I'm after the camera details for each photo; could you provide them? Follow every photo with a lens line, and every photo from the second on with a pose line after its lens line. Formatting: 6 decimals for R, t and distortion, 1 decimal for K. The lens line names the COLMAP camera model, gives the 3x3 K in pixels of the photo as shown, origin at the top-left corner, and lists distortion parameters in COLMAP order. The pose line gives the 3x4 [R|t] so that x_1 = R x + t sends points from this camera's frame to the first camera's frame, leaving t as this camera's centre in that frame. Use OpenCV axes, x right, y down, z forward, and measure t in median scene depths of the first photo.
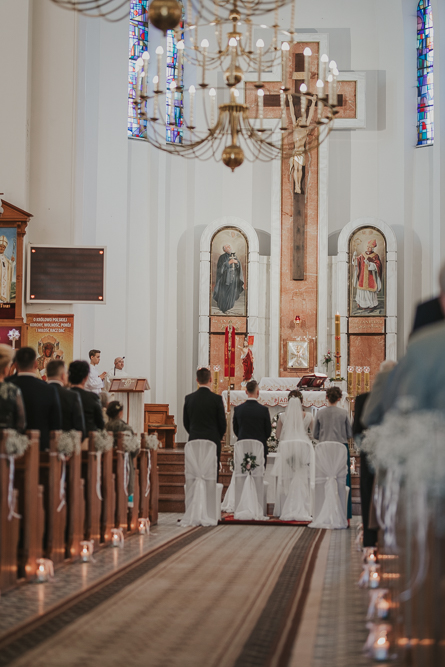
lens RADIAL K [[1741.0, 0, 222.5], [0, 1741.0, 333.5], [0, 0, 1]] dist [0.120566, 0.396823]
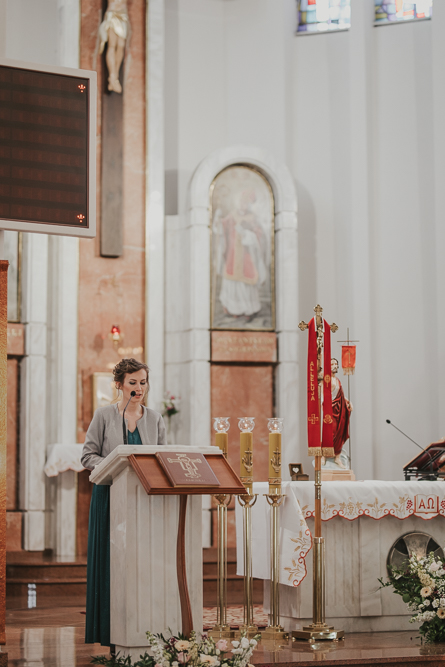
lens RADIAL K [[1647.9, 0, 222.5], [0, 1647.9, 333.5], [0, 0, 1]] dist [0.006009, 0.373211]
pose [[0.890058, 0.032955, 0.454654, -0.152311], [-0.015596, 0.999001, -0.041880, 0.012404], [-0.455580, 0.030185, 0.889683, 0.552777]]
